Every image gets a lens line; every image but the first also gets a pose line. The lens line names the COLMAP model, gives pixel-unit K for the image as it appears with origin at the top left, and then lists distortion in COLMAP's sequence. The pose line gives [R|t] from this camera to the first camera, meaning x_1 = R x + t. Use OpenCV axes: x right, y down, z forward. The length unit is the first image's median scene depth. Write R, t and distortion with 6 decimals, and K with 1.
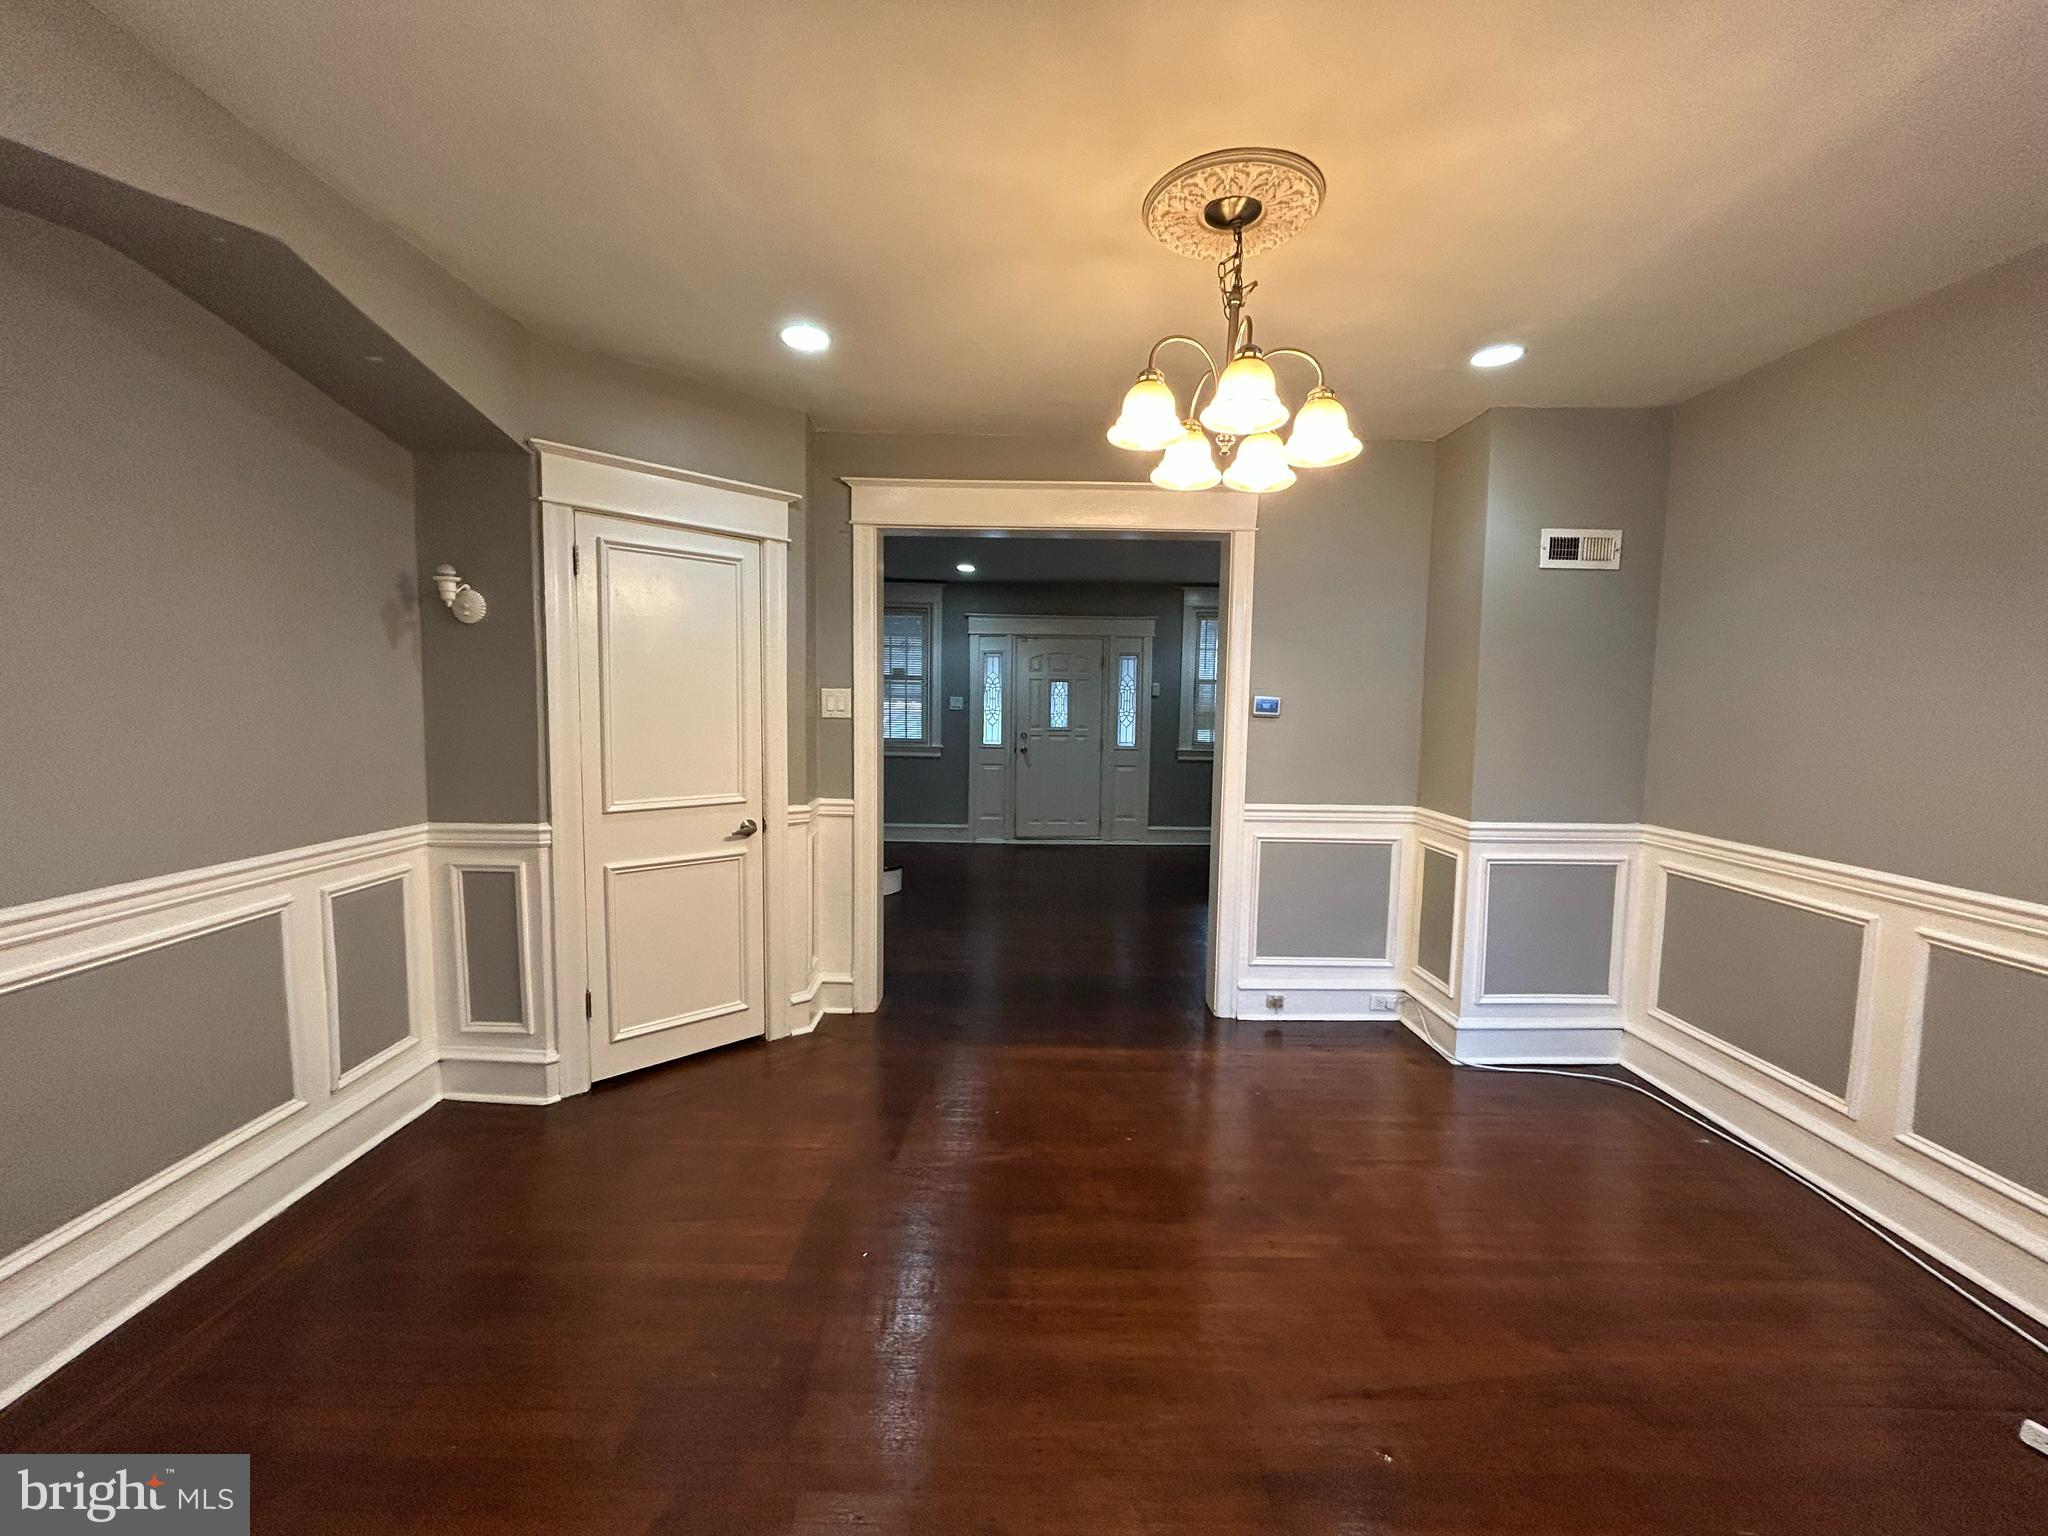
lens RADIAL K [[820.1, 0, 1021.7], [0, 820.1, 763.0], [0, 0, 1]] dist [-0.000239, 0.000001]
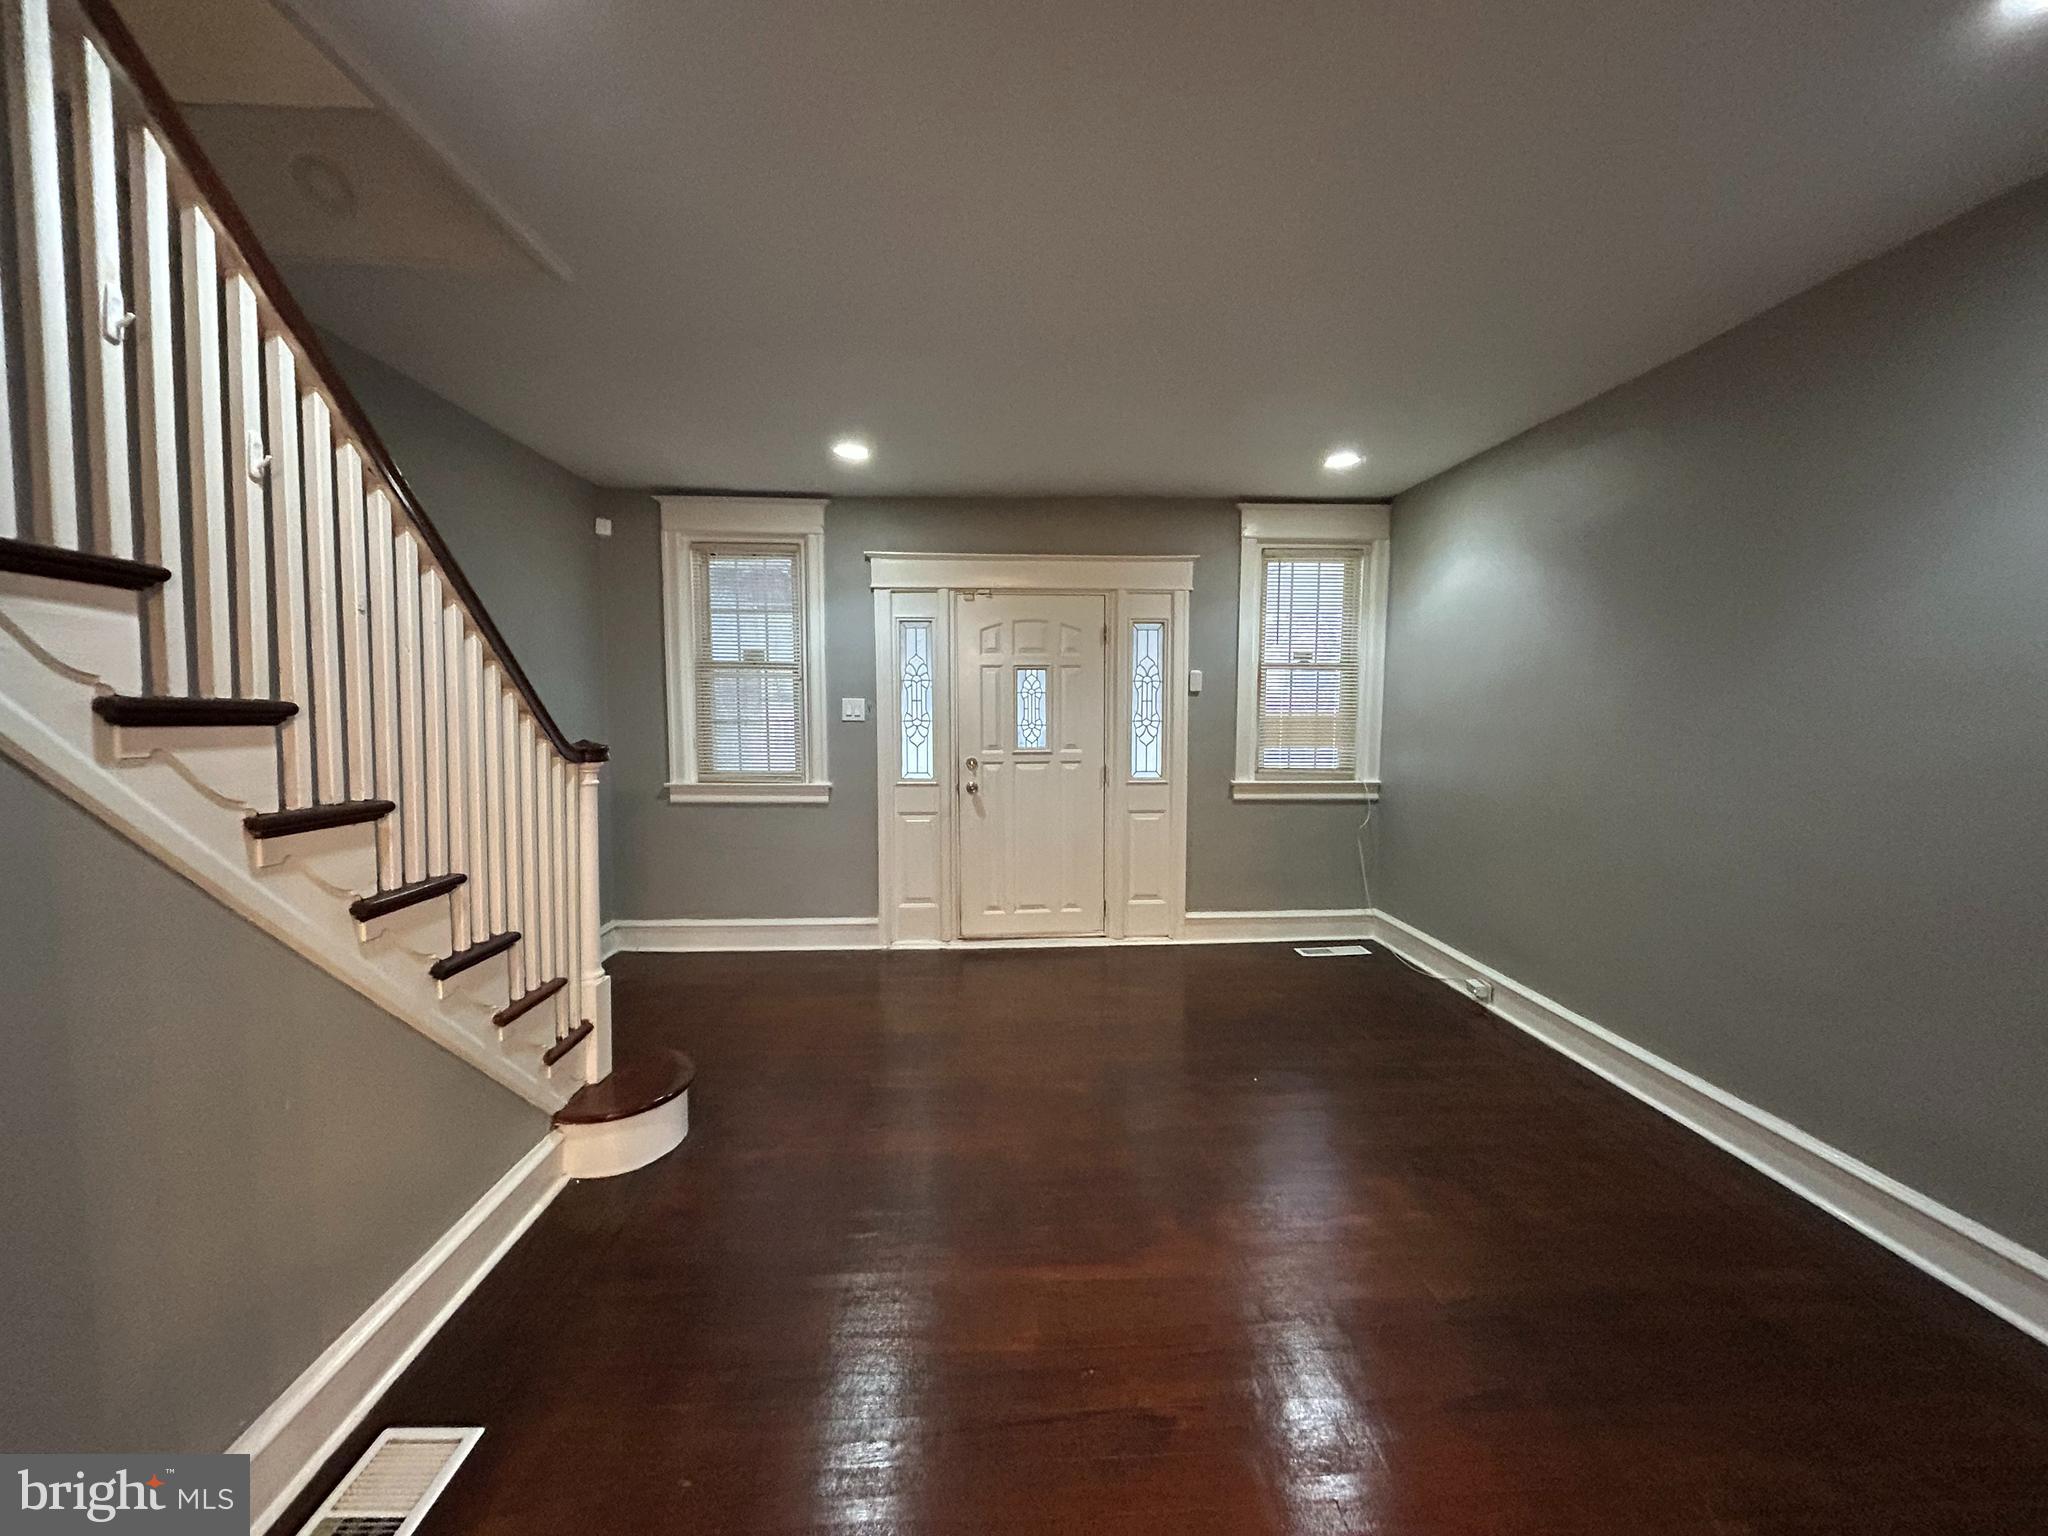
lens RADIAL K [[820.1, 0, 1022.1], [0, 820.1, 761.7], [0, 0, 1]] dist [-0.000239, 0.000001]
pose [[0.999317, -0.016318, 0.033150, 0.019027], [0.017110, 0.999571, -0.023775, -0.019937], [-0.032748, 0.024326, 0.999168, 0.418254]]
